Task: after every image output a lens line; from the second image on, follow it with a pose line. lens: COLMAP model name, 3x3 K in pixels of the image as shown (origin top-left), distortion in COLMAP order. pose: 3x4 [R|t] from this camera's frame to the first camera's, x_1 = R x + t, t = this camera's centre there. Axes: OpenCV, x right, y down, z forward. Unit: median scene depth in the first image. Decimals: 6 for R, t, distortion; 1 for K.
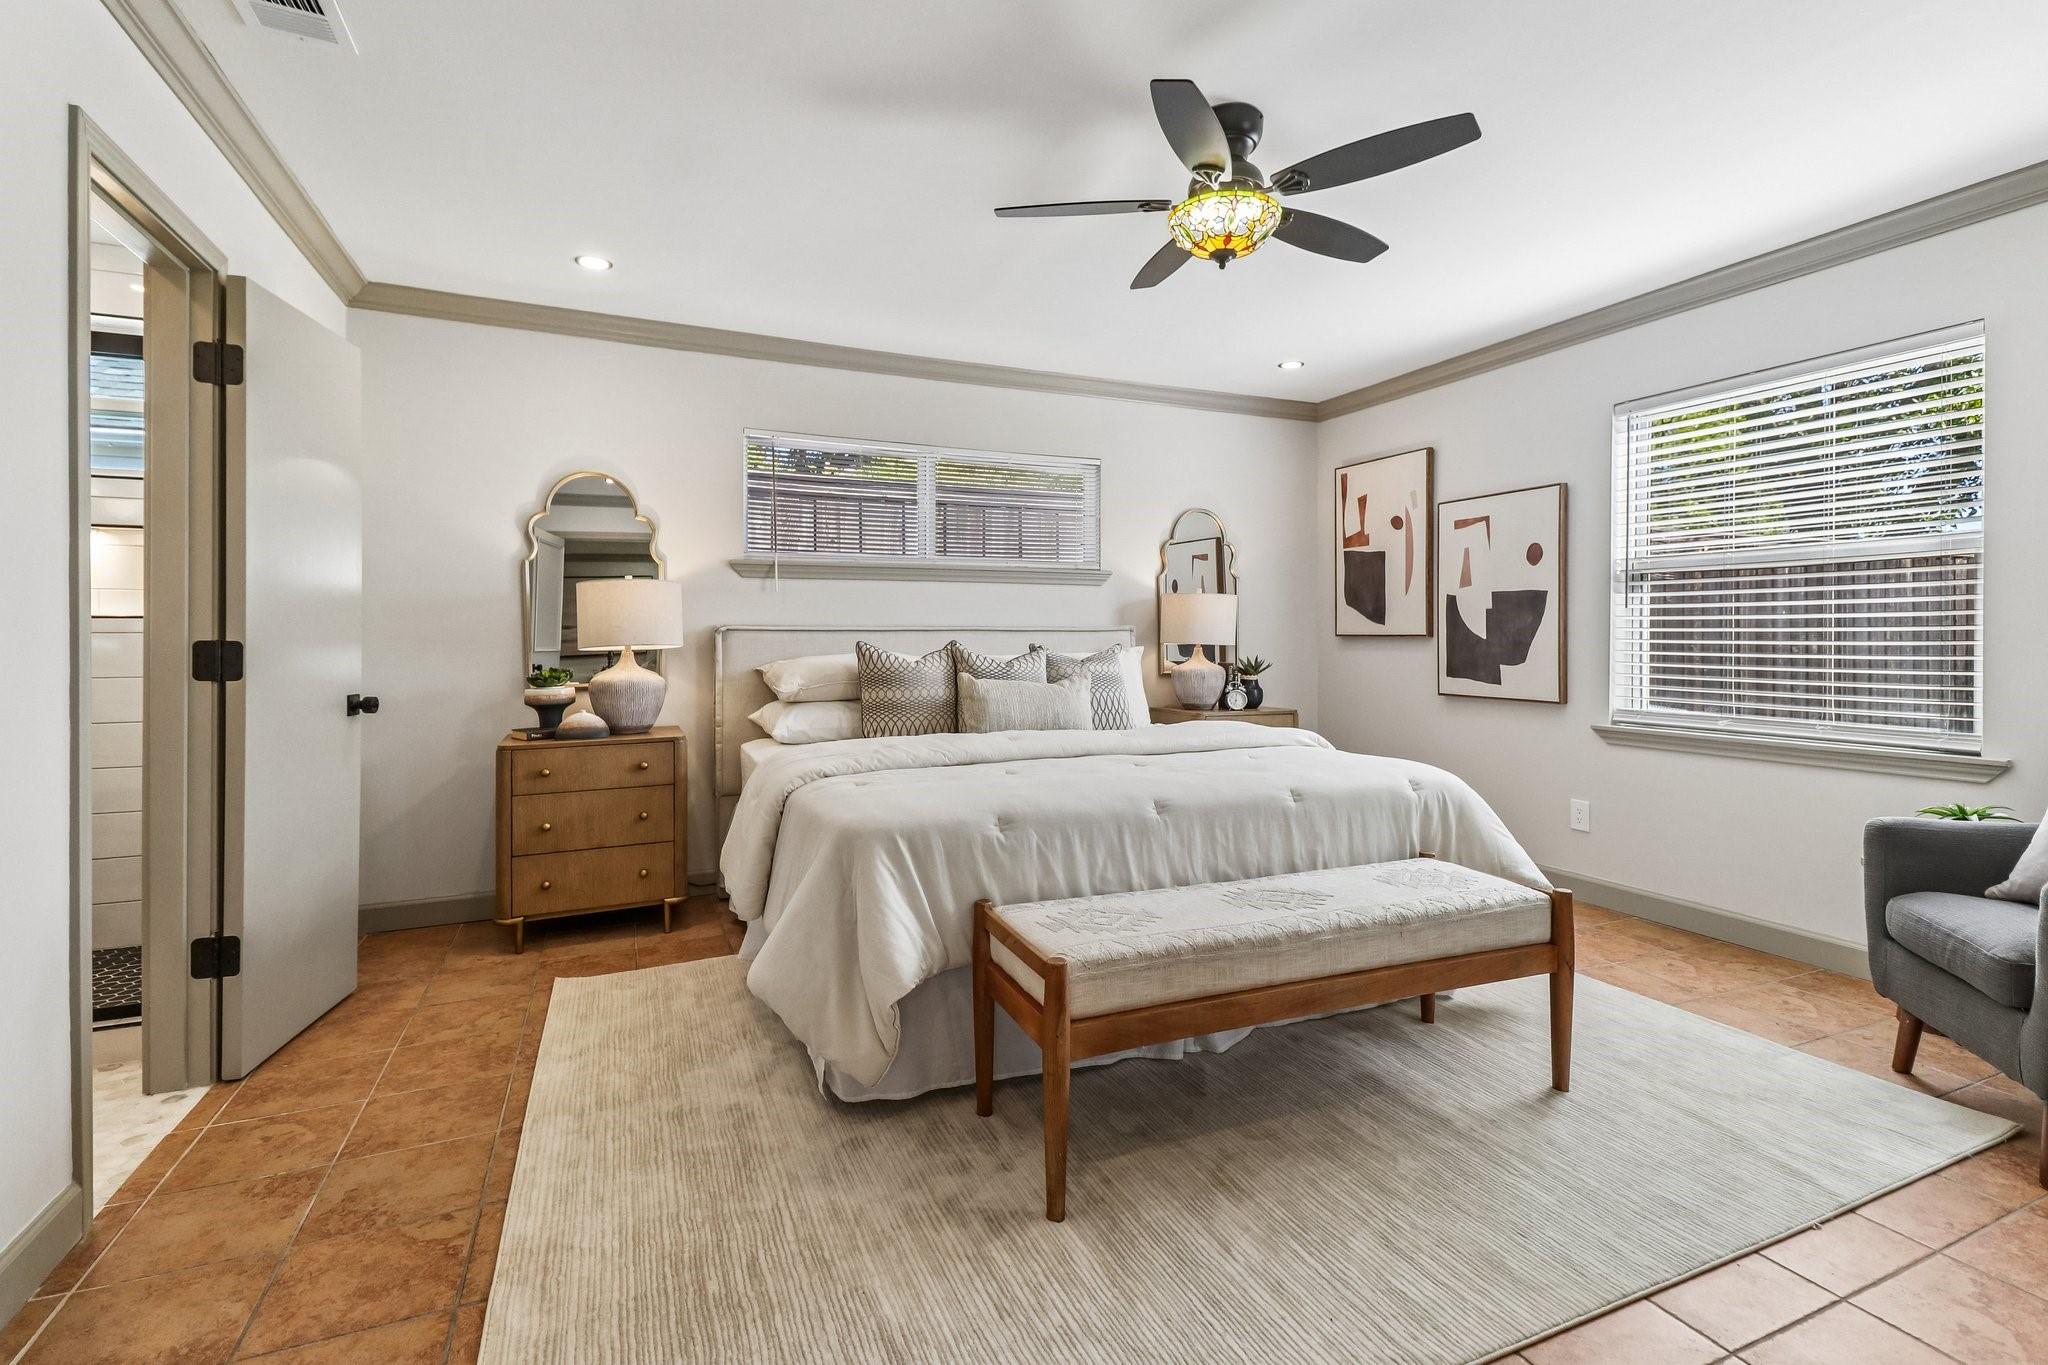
lens RADIAL K [[930.2, 0, 1014.7], [0, 930.2, 642.3], [0, 0, 1]] dist [0.053727, -0.025147]
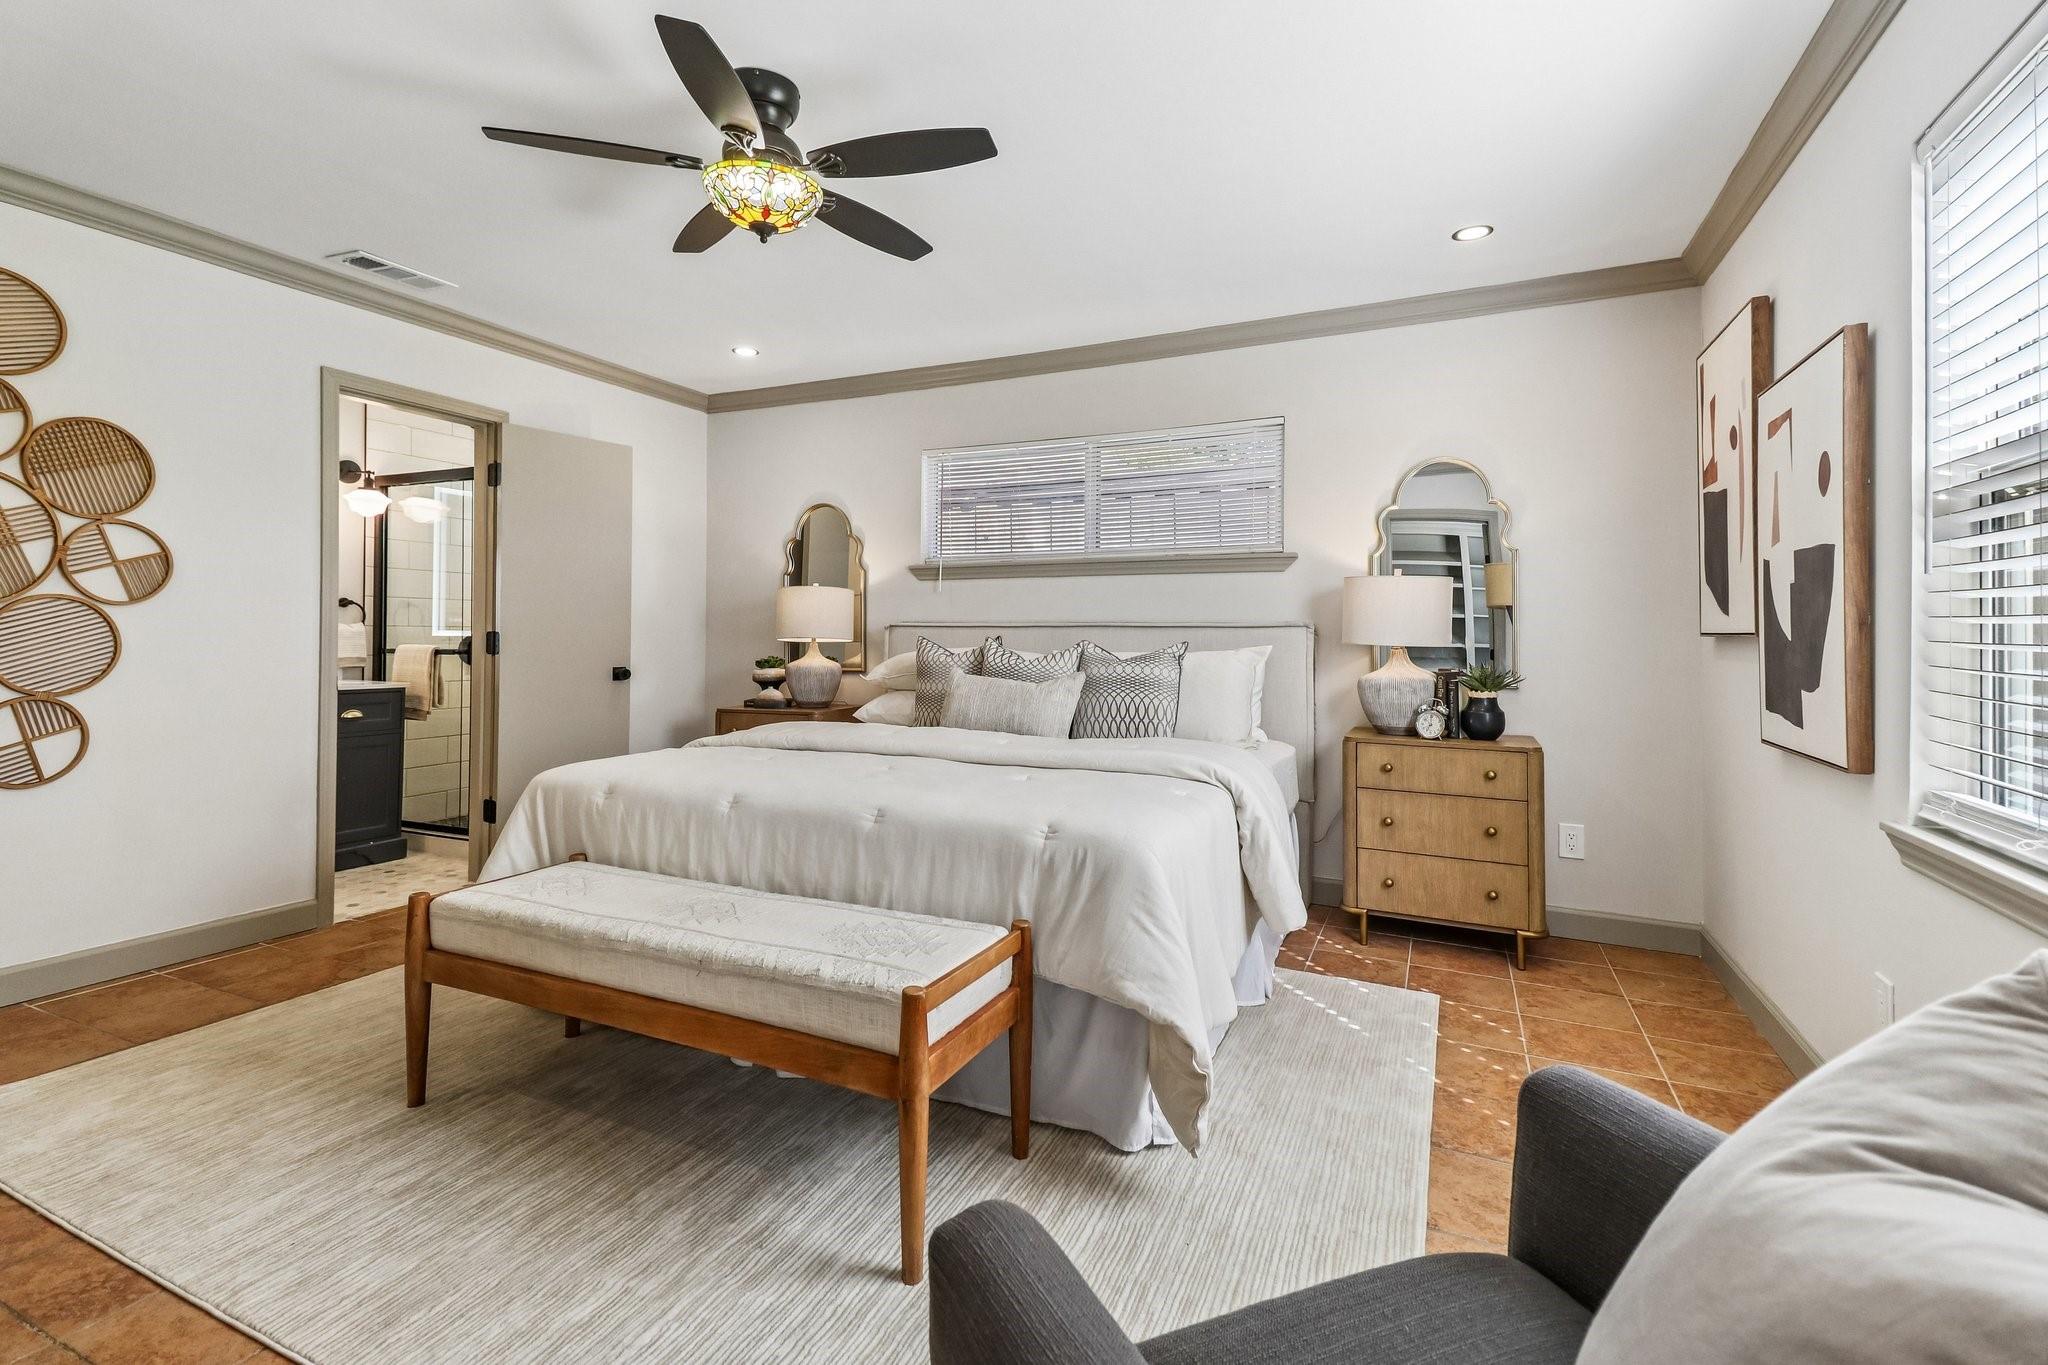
lens RADIAL K [[930.2, 0, 1014.7], [0, 930.2, 642.3], [0, 0, 1]] dist [0.053727, -0.025147]
pose [[0.660561, 0.011206, -0.750688, 1.056787], [-0.010588, 0.999928, 0.005610, -0.002294], [0.750697, 0.004243, 0.660633, 0.548722]]
